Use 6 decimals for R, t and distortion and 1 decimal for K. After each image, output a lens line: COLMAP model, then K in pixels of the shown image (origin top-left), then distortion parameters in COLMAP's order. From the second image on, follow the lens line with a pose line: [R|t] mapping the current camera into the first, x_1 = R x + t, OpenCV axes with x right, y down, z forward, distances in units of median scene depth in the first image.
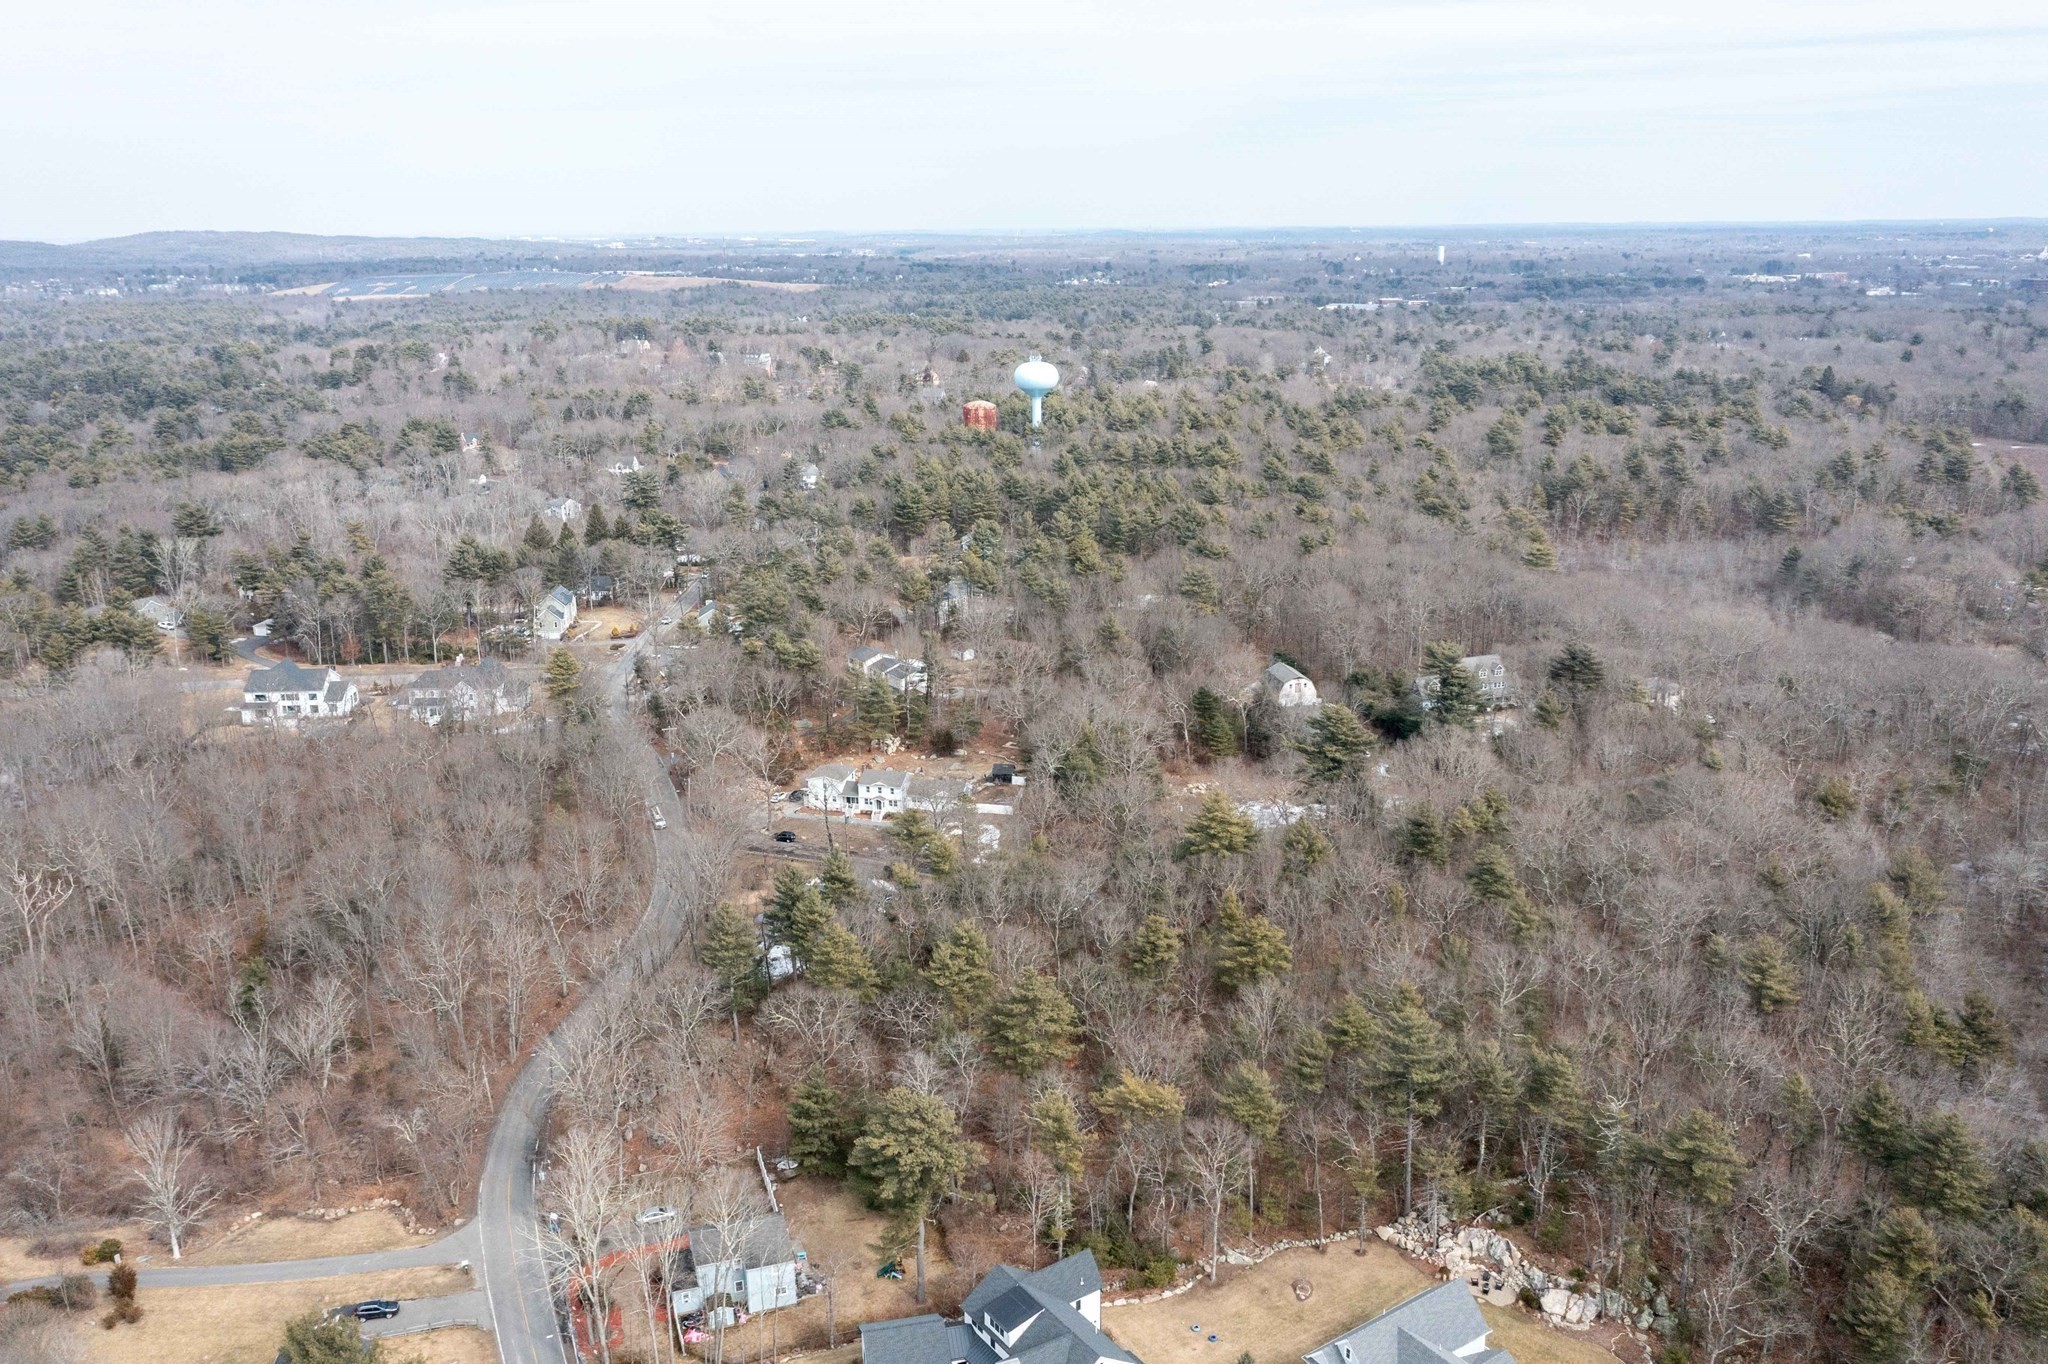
lens RADIAL K [[1618.5, 0, 1017.1], [0, 1618.5, 698.4], [0, 0, 1]] dist [-0.012919, 0.001163]
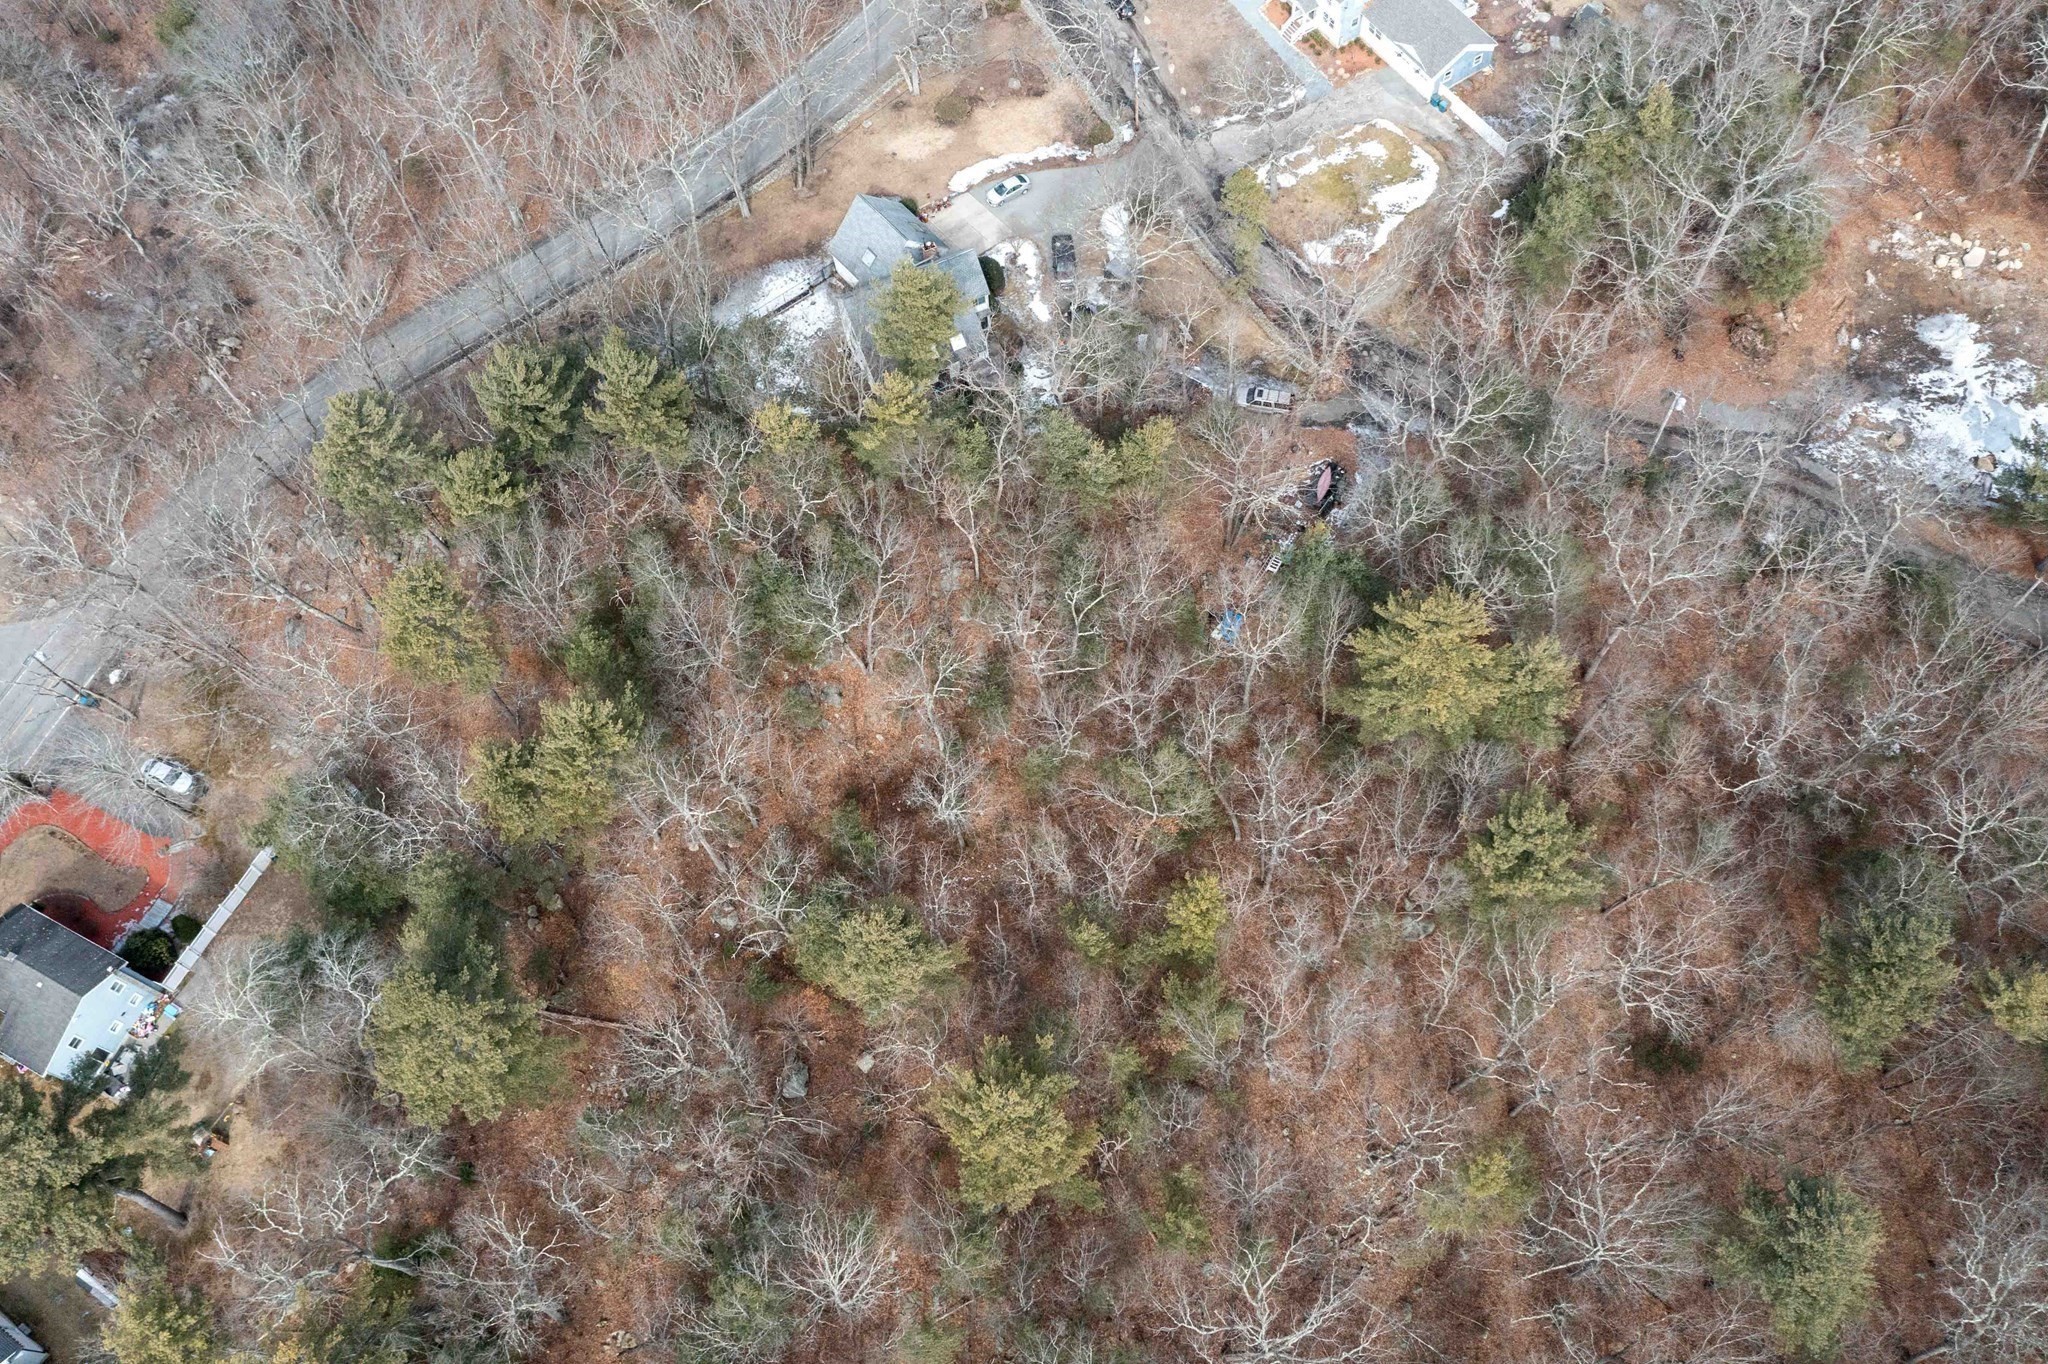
lens RADIAL K [[1618.5, 0, 1025.4], [0, 1618.5, 675.4], [0, 0, 1]] dist [-0.012919, 0.001163]
pose [[0.717994, 0.606092, -0.342252, 0.147192], [-0.156375, 0.619595, 0.769187, -0.174726], [0.678256, -0.498753, 0.539643, 0.512898]]
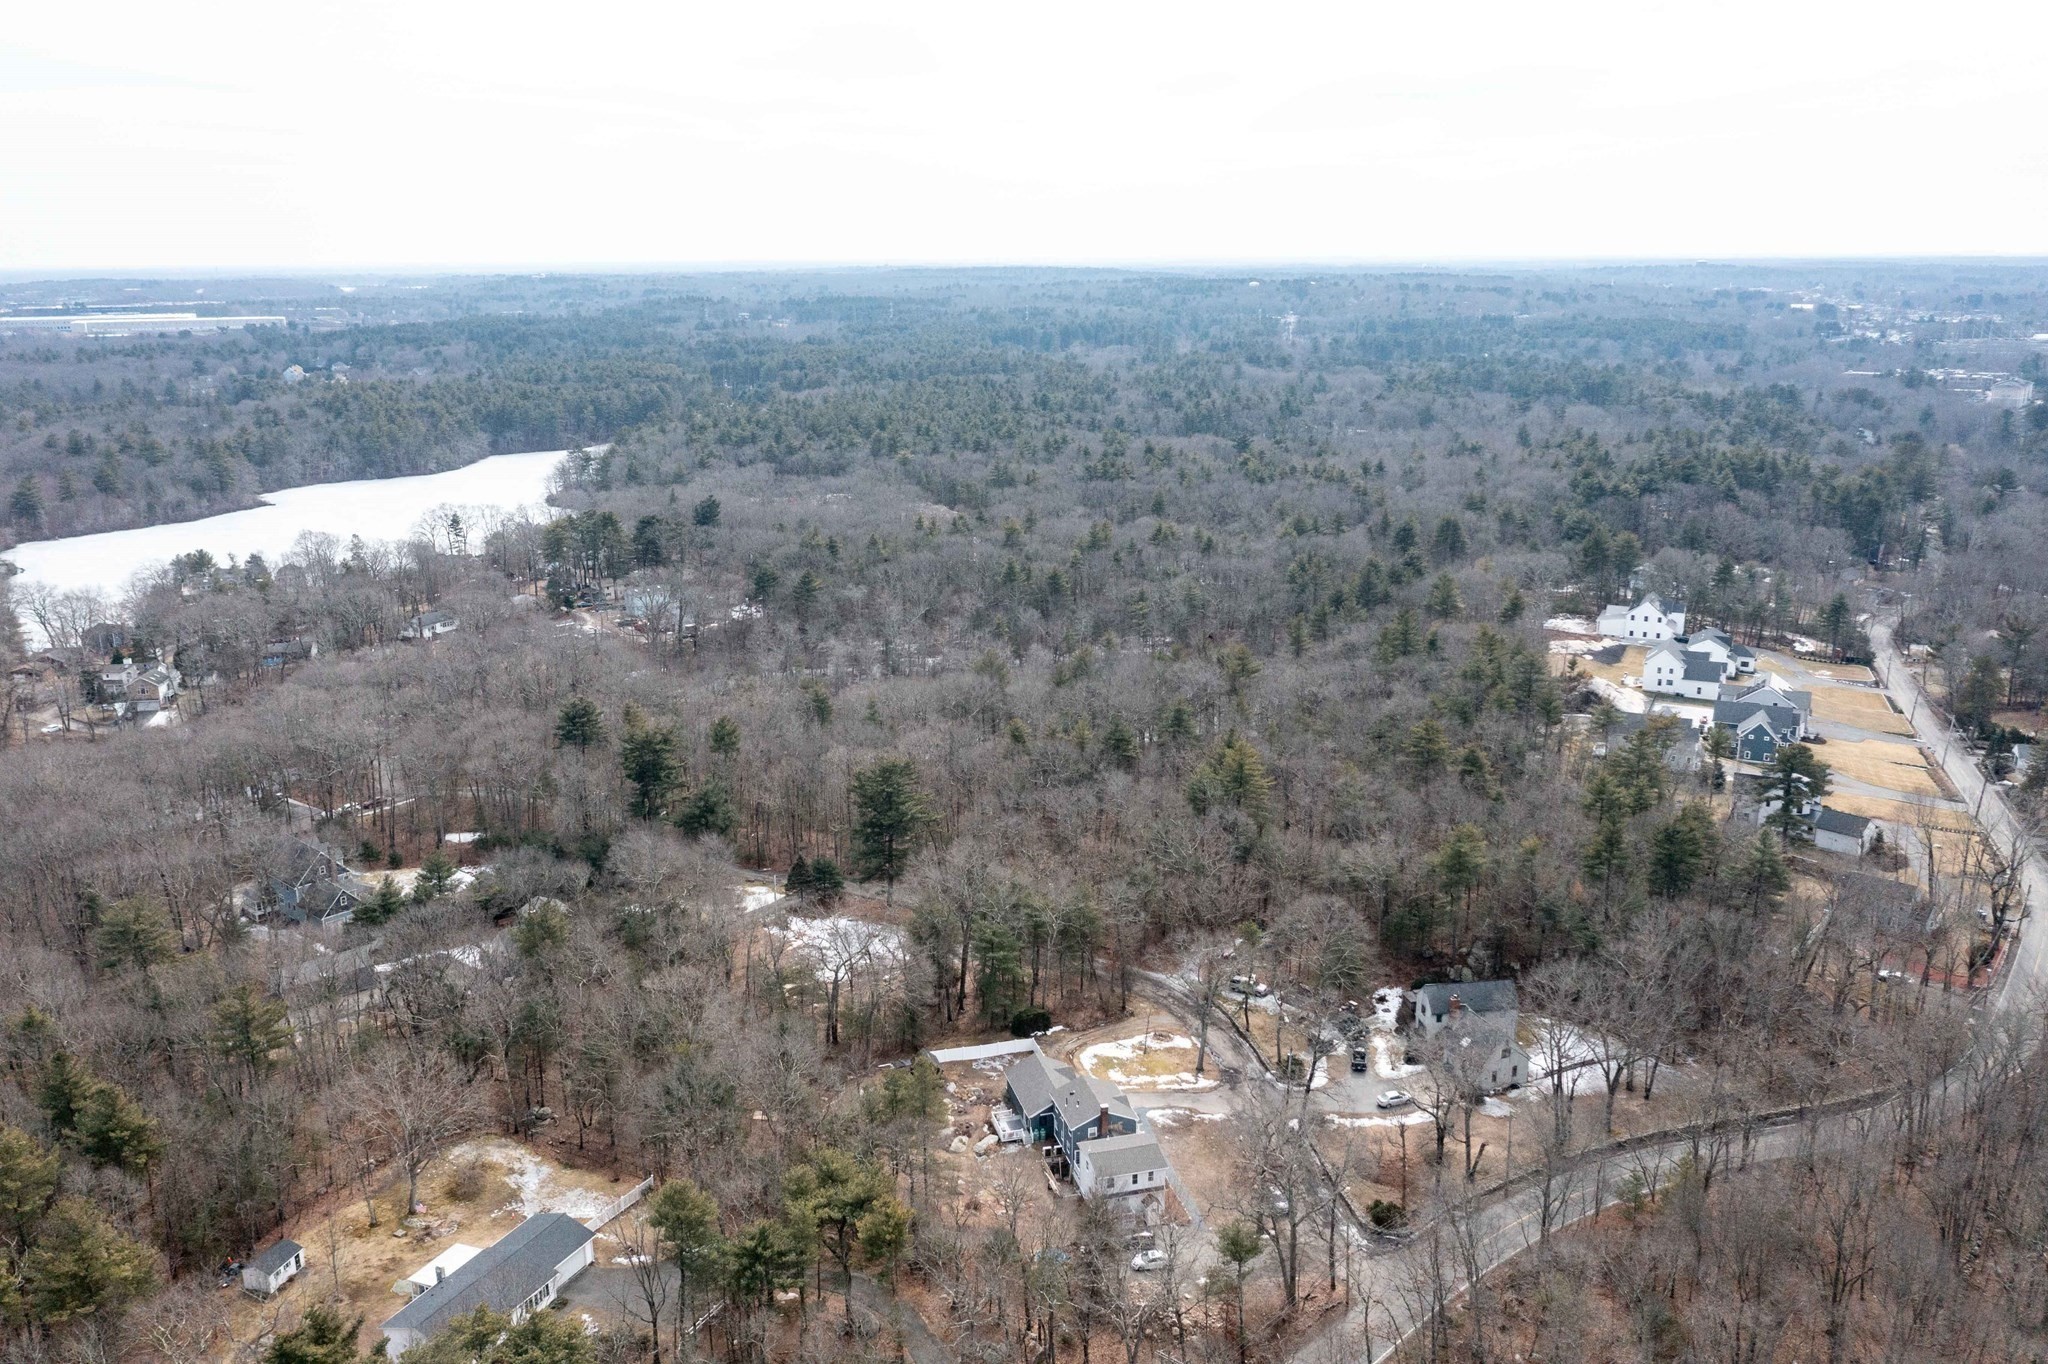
lens RADIAL K [[1618.5, 0, 1026.6], [0, 1618.5, 683.4], [0, 0, 1]] dist [-0.012919, 0.001163]
pose [[-0.495008, -0.210226, 0.843073, -0.516773], [0.260822, 0.889591, 0.374966, -0.307758], [-0.828818, 0.405503, -0.385523, 1.121161]]
